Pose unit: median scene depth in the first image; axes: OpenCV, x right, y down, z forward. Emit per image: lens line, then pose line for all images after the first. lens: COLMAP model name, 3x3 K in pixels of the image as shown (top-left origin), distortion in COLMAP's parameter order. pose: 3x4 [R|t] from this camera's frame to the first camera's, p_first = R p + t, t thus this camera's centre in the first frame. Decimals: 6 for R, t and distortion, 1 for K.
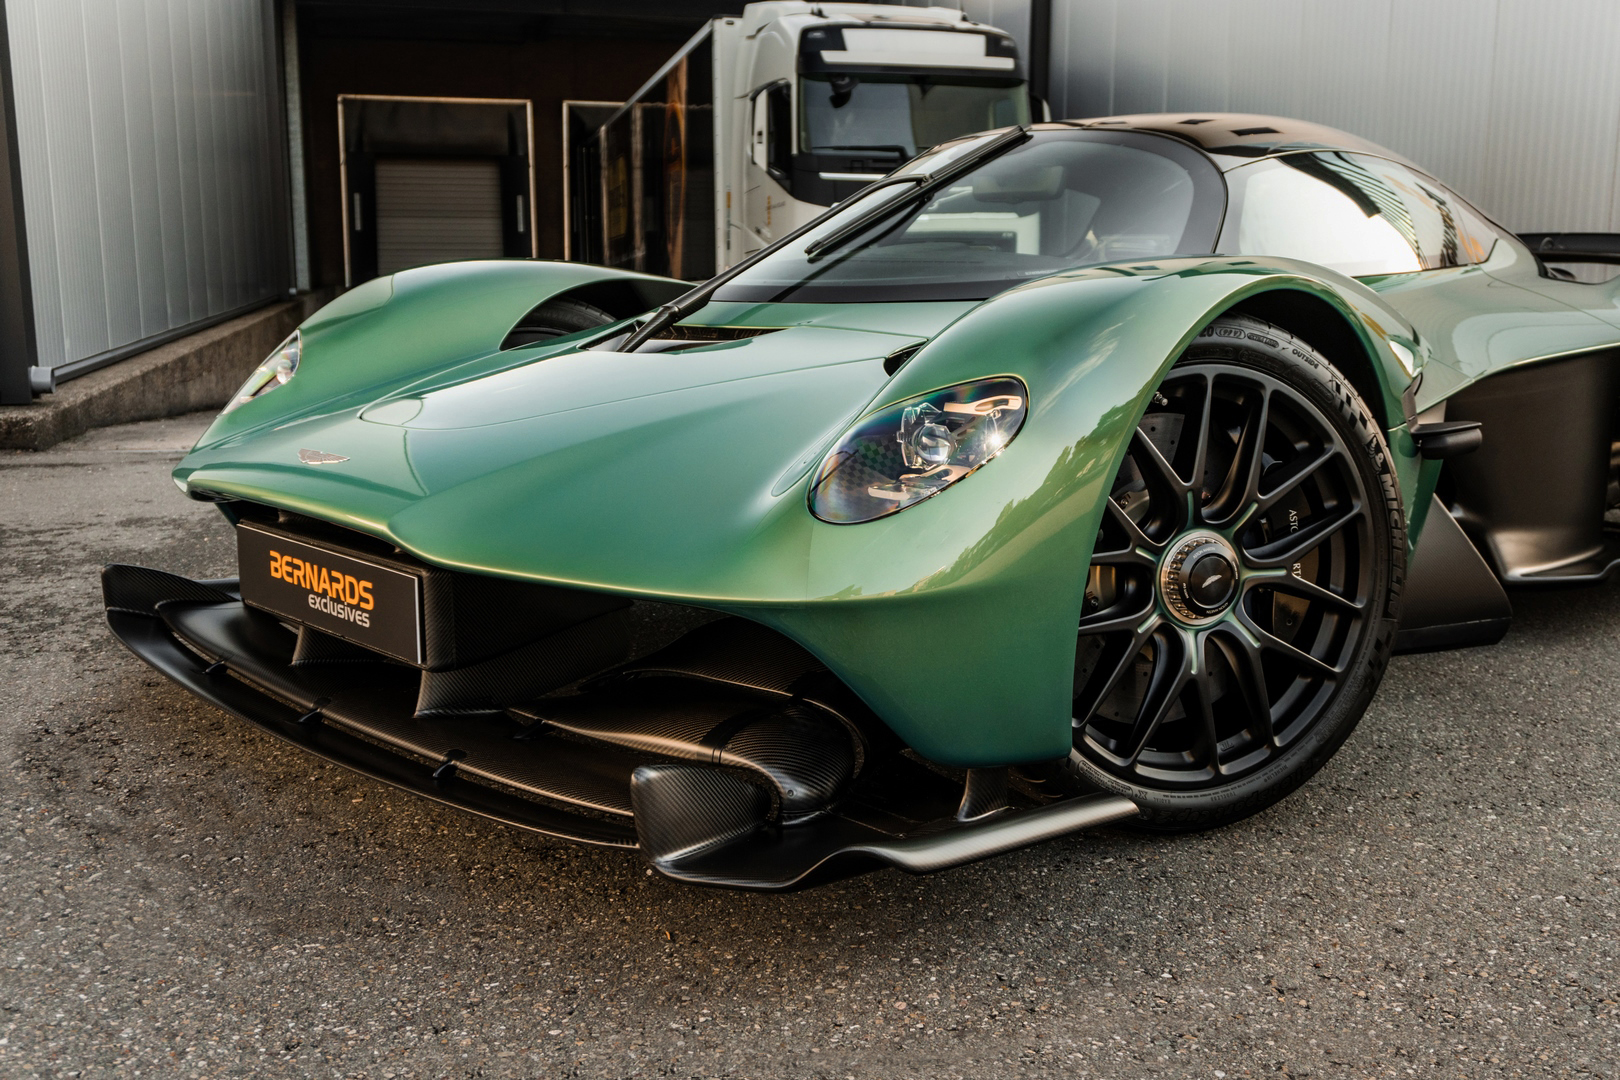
lens RADIAL K [[1535.1, 0, 810.0], [0, 1535.1, 540.0], [0, 0, 1]] dist [-0.013259, -0.003460]
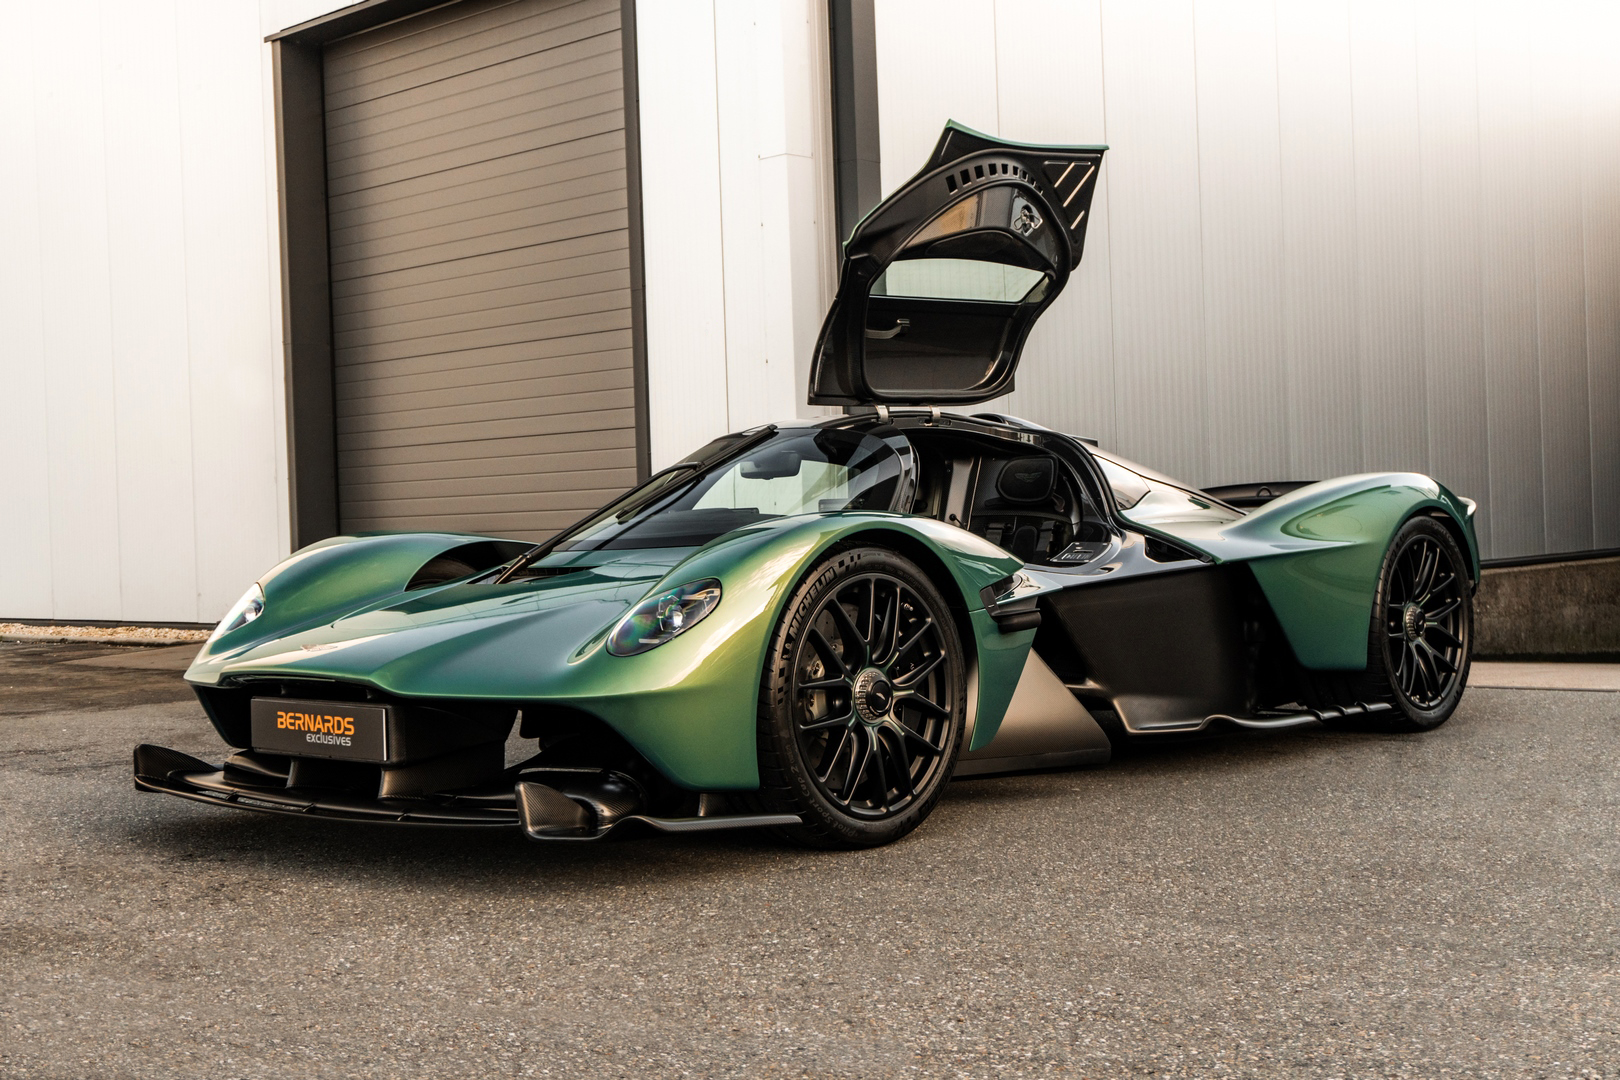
lens RADIAL K [[2030.9, 0, 810.0], [0, 2030.9, 540.0], [0, 0, 1]] dist [-0.006103, -0.014207]
pose [[0.997709, -0.032638, 0.059266, 0.076152], [0.042491, 0.983924, -0.173458, 0.210705], [-0.052652, 0.175579, 0.983056, -1.079750]]
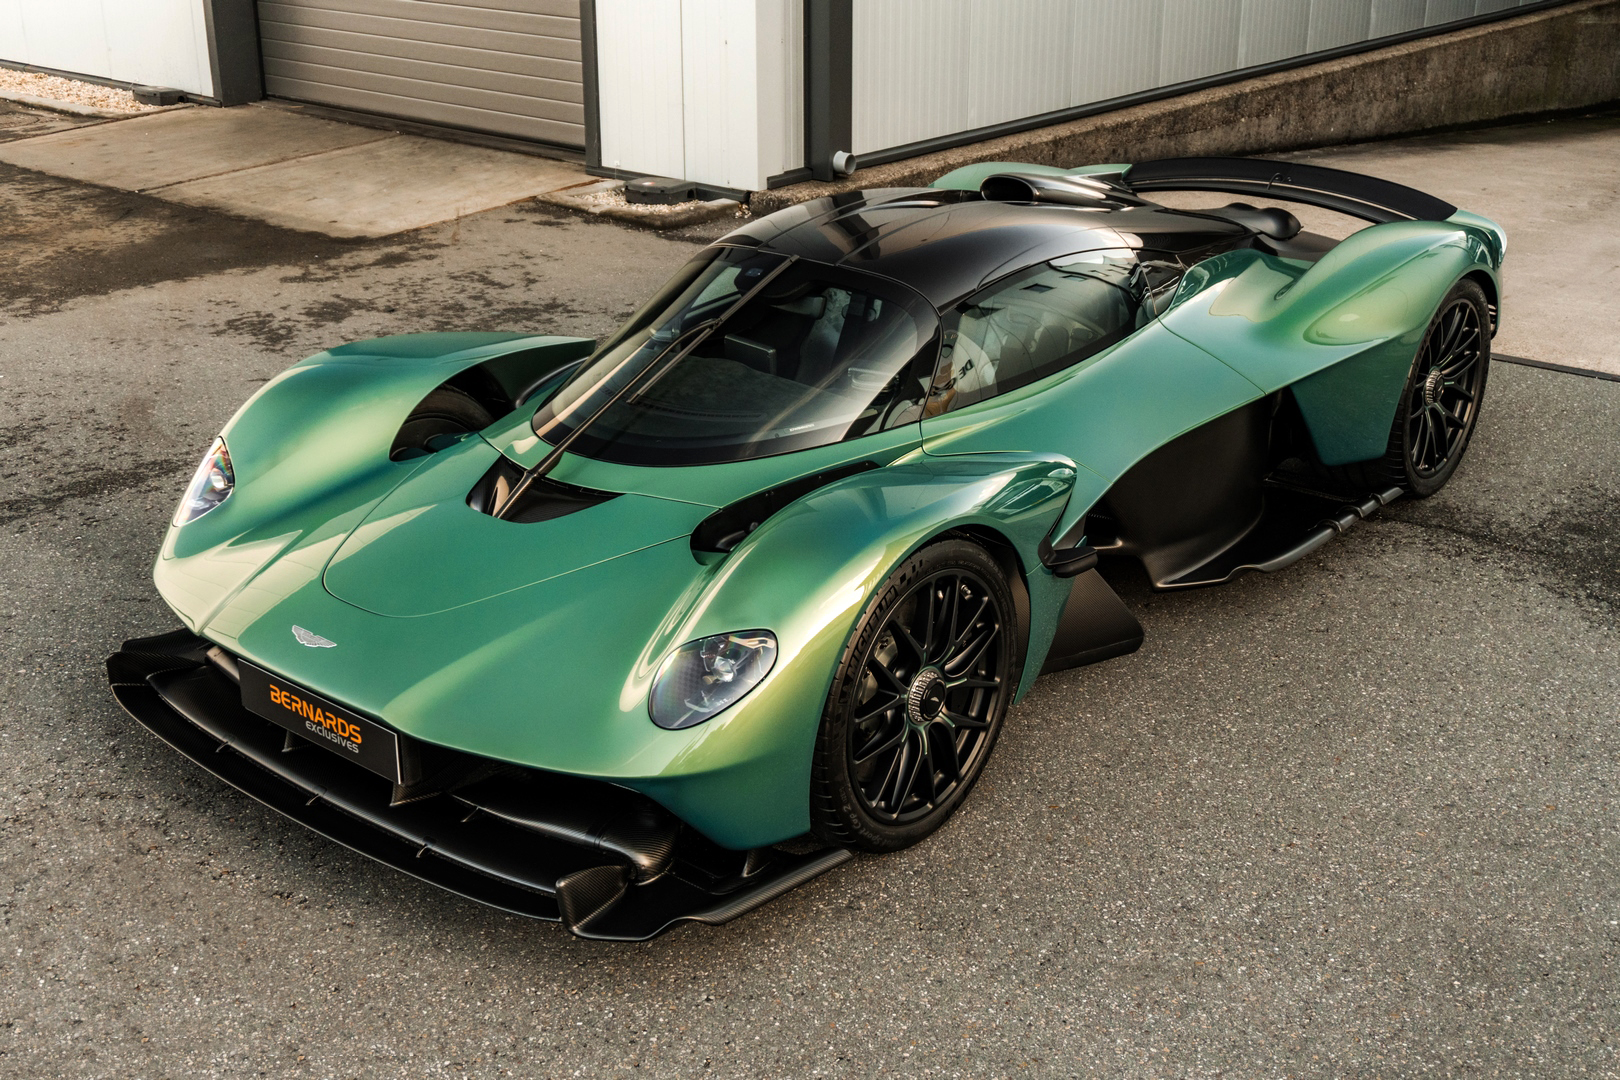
lens RADIAL K [[1877.1, 0, 810.0], [0, 1877.1, 540.0], [0, 0, 1]] dist [-0.005410, -0.001358]
pose [[0.993499, -0.038663, 0.107075, -0.028795], [0.016203, 0.979011, 0.203164, -0.457040], [-0.112682, -0.200108, 0.973273, -0.720717]]
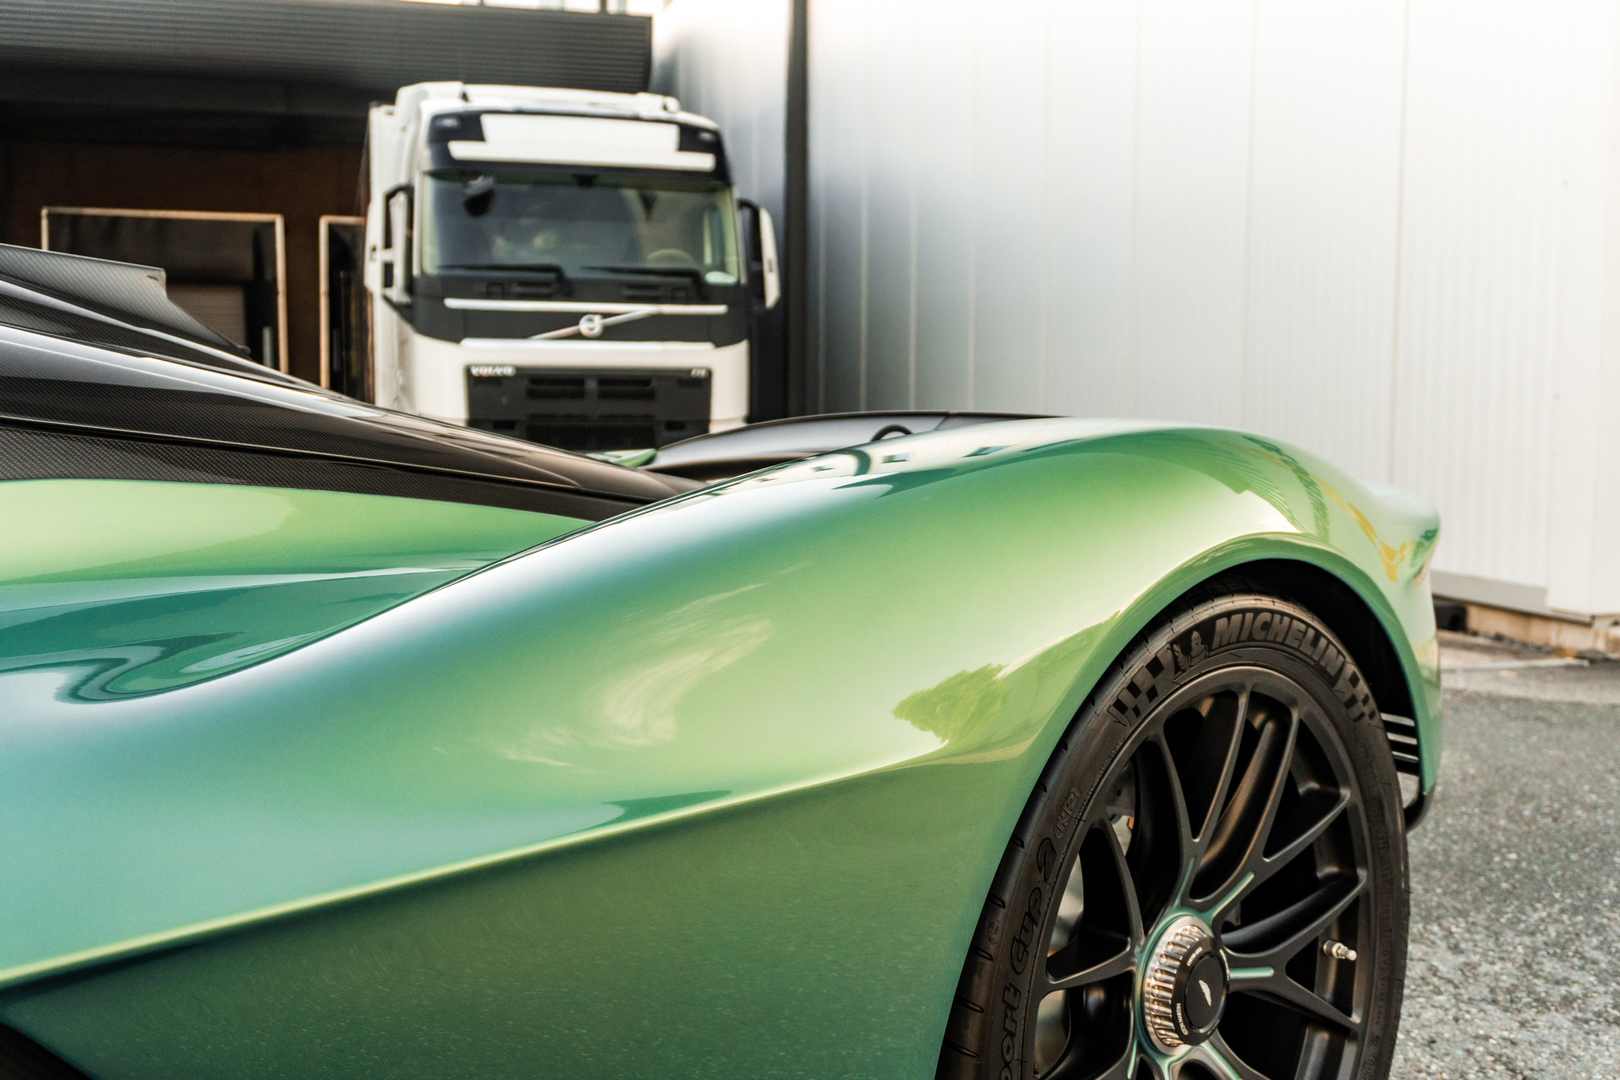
lens RADIAL K [[1660.8, 0, 810.0], [0, 1660.8, 540.0], [0, 0, 1]] dist [-0.008992, -0.007544]
pose [[0.999857, 0.002238, 0.016767, 0.914180], [-0.000648, 0.995551, -0.094222, -0.229992], [-0.016903, 0.094198, 0.995410, 1.006997]]
